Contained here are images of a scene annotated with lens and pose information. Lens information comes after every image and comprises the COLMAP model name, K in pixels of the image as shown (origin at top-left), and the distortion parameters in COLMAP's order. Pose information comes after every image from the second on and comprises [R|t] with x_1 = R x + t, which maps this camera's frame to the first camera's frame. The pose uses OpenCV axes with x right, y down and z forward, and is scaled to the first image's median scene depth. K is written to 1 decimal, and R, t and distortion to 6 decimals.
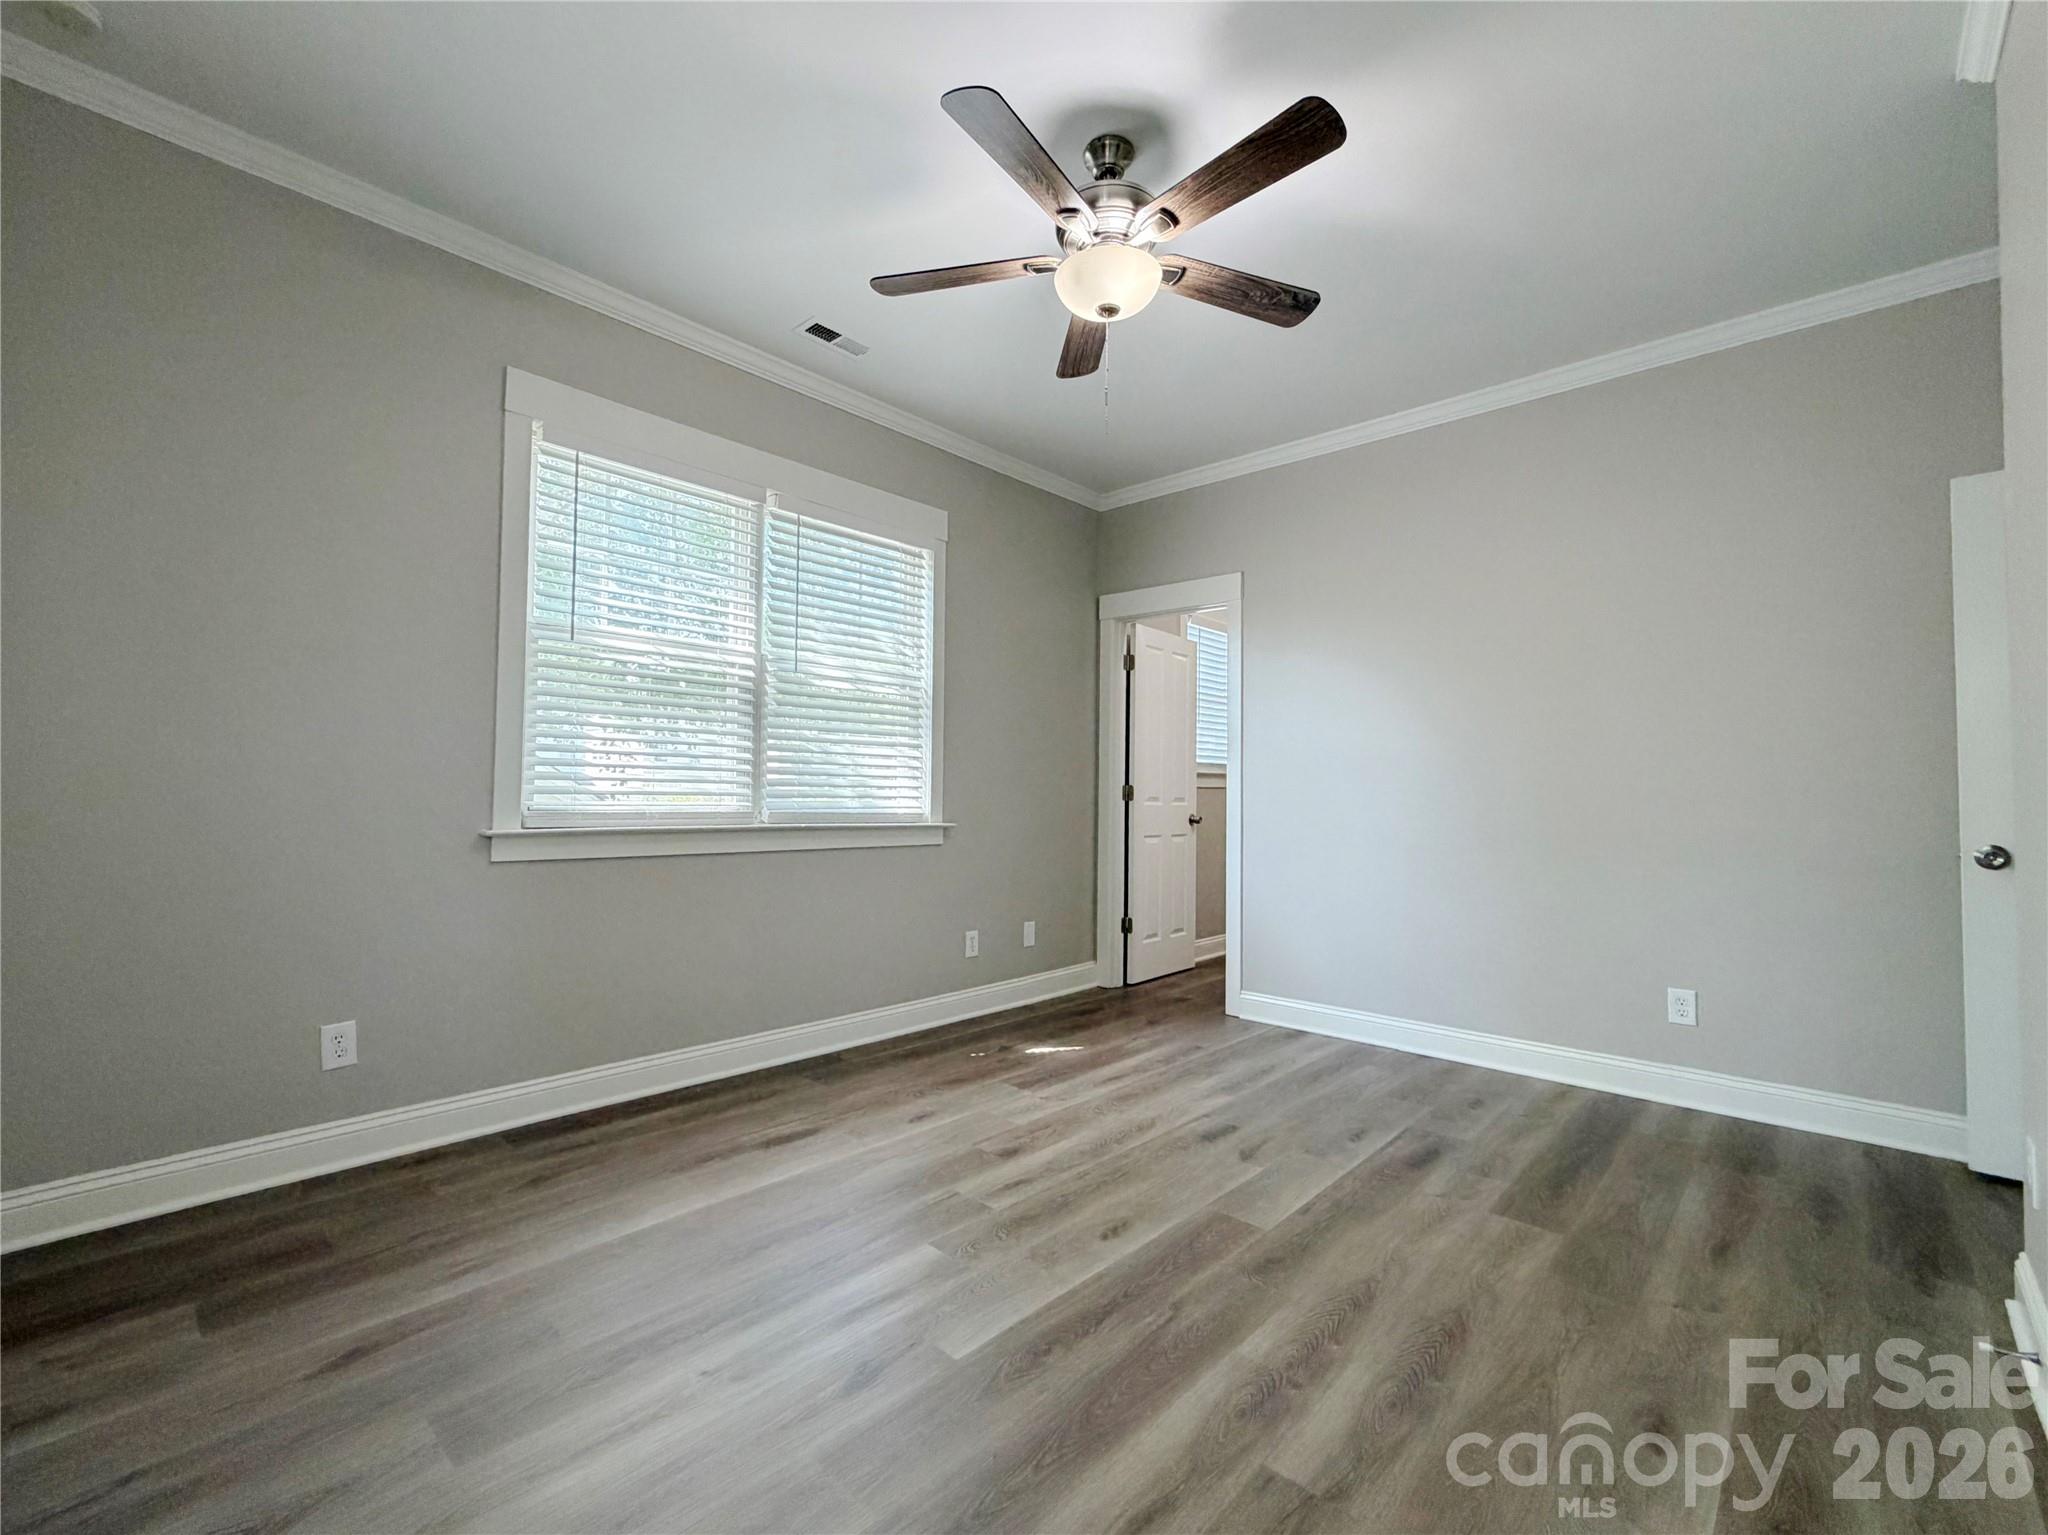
lens RADIAL K [[816.7, 0, 1019.0], [0, 816.7, 765.5], [0, 0, 1]] dist [0.000103, -0.000034]
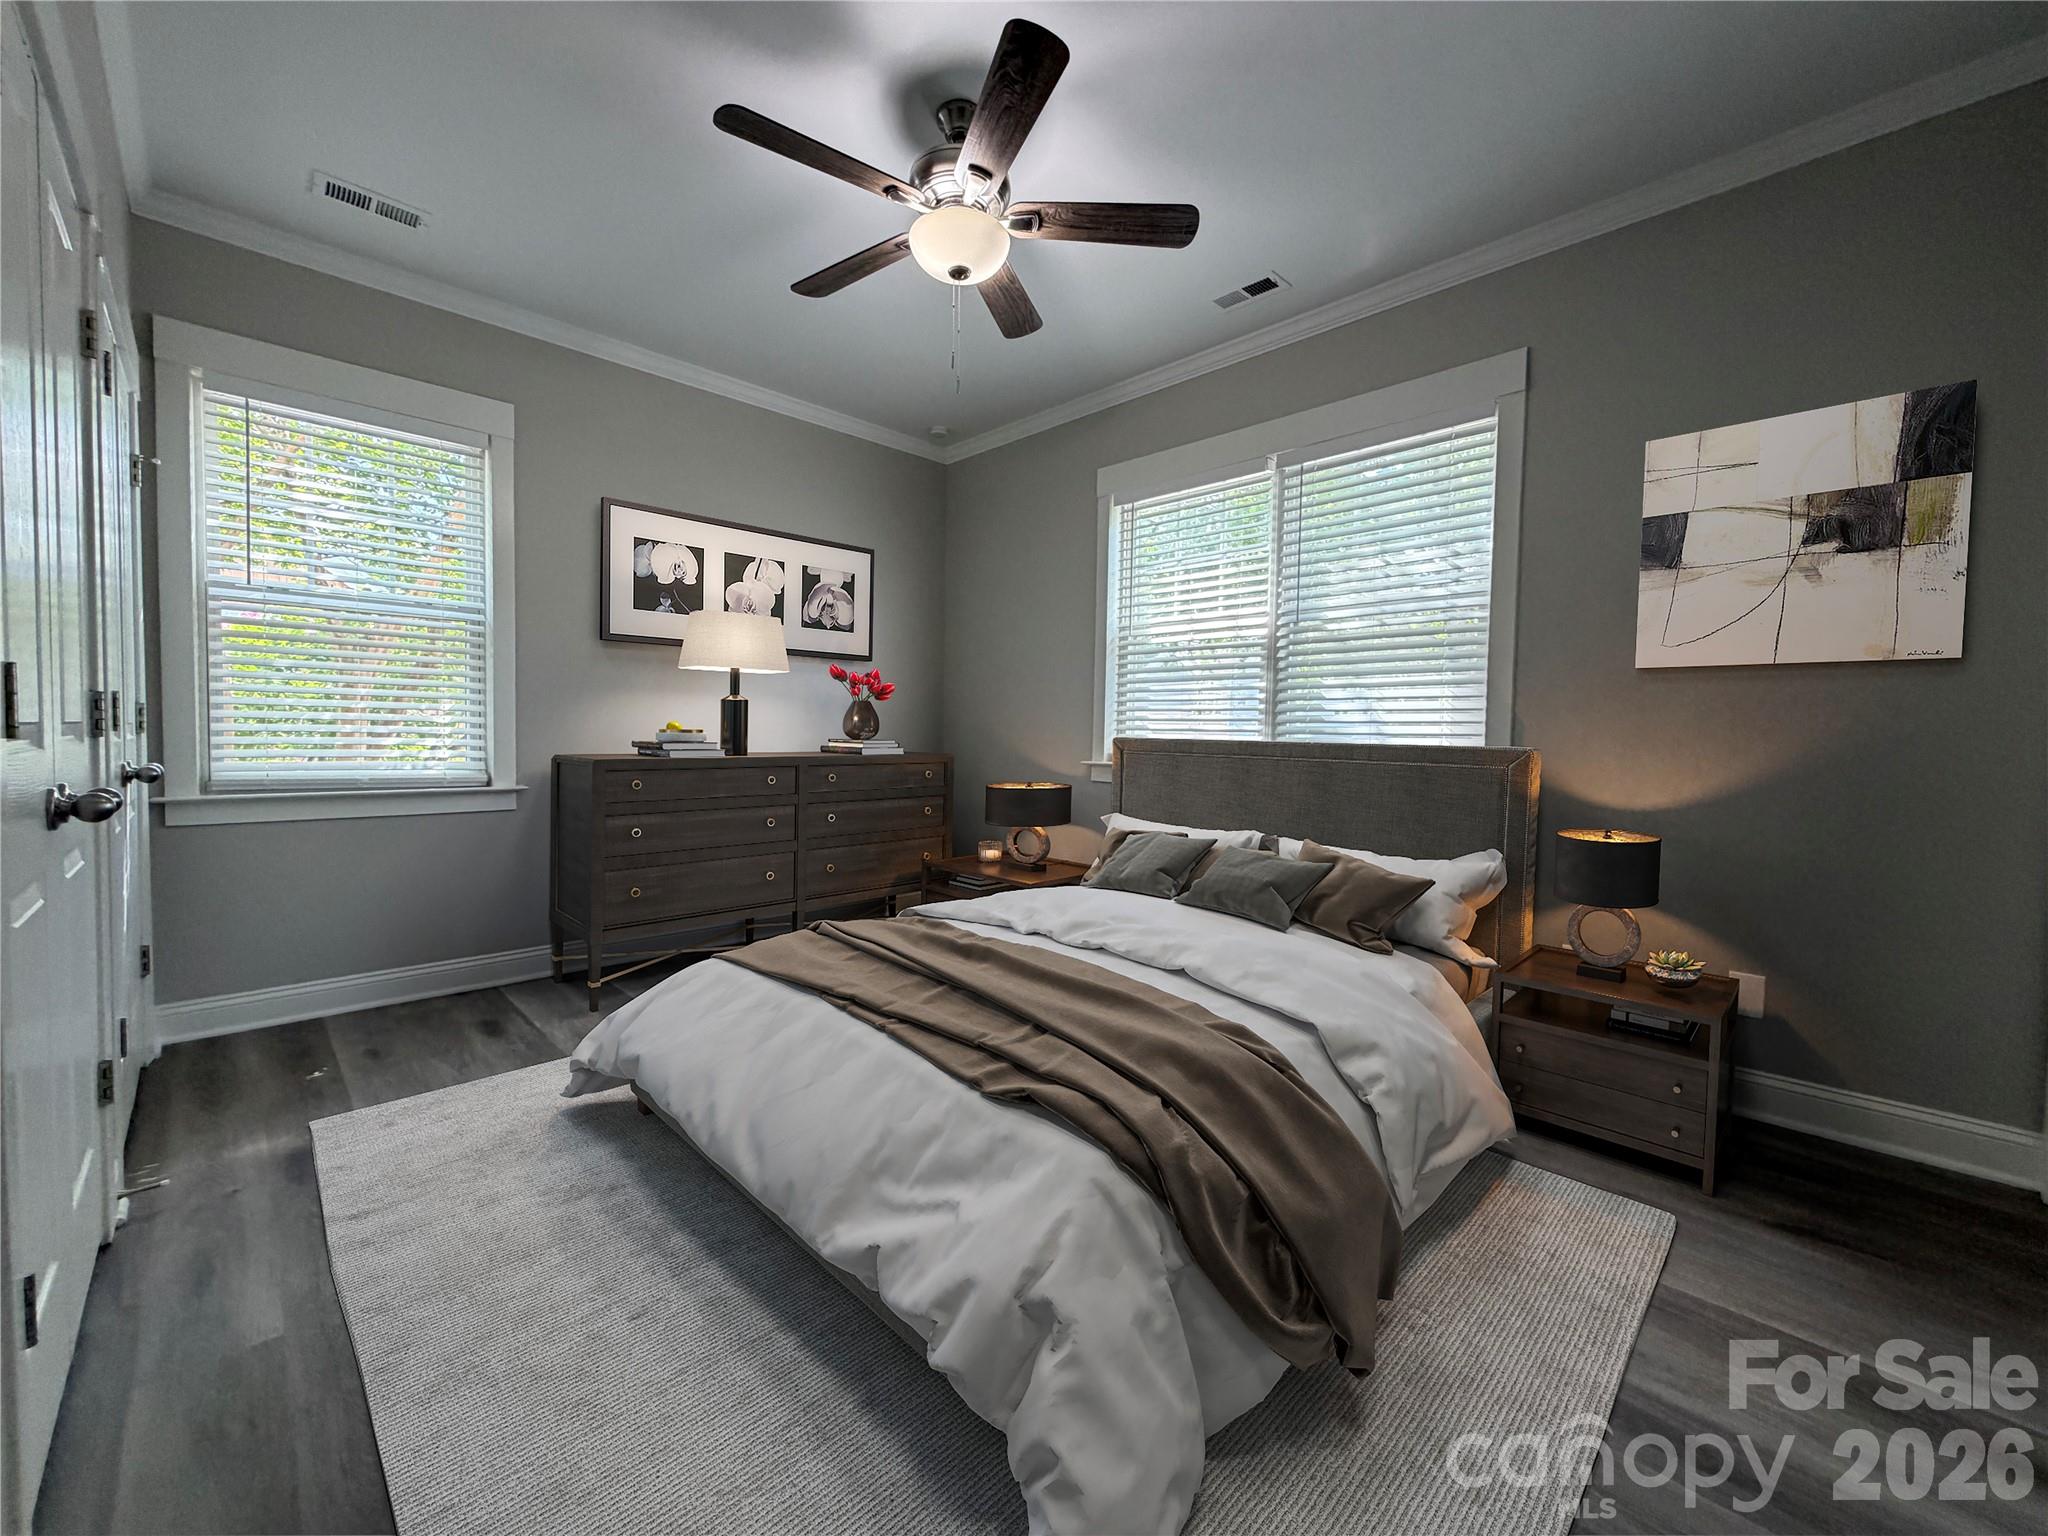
lens RADIAL K [[816.7, 0, 1019.0], [0, 816.7, 766.0], [0, 0, 1]] dist [0.000103, -0.000034]
pose [[-0.008792, 0.017457, -0.999809, 0.789269], [0.009270, 0.999806, 0.017375, 0.047140], [0.999918, -0.009115, -0.008953, 0.697078]]
